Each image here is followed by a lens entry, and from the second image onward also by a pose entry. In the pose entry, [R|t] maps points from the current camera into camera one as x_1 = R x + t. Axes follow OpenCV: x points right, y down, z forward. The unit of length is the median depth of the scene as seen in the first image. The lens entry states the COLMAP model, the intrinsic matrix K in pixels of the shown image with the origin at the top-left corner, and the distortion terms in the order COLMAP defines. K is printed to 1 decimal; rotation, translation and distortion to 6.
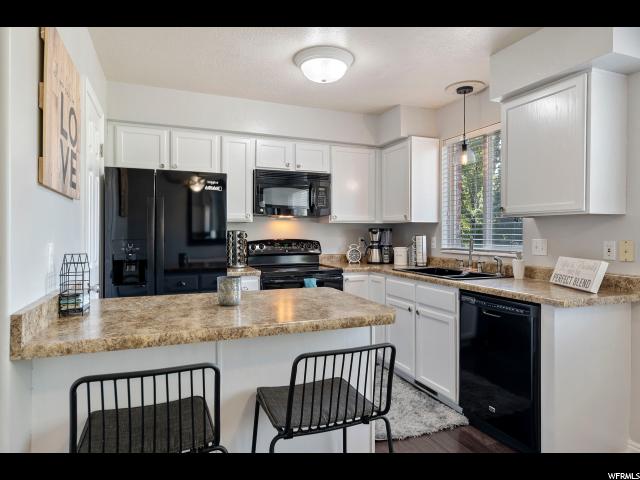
lens RADIAL K [[405.4, 0, 320.0], [0, 405.4, 240.0], [0, 0, 1]] dist [0.036803, -0.000220]
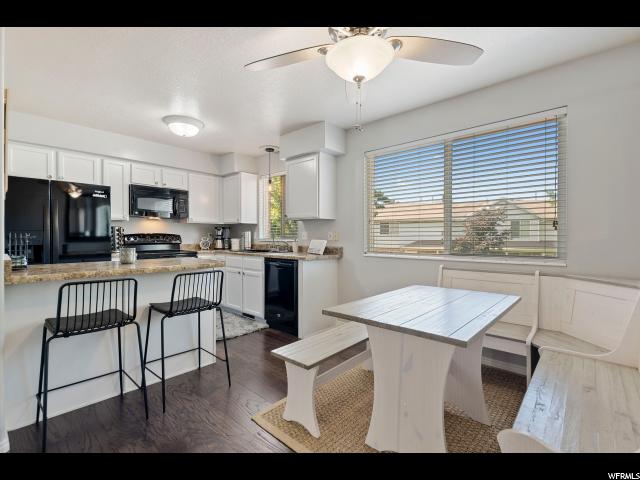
lens RADIAL K [[293.6, 0, 320.0], [0, 293.6, 240.0], [0, 0, 1]] dist [0.002911, -0.000054]
pose [[0.898440, -0.005869, 0.439057, -0.016050], [0.007228, 0.999973, -0.001425, 0.030304], [-0.439036, 0.004454, 0.898458, -0.232955]]
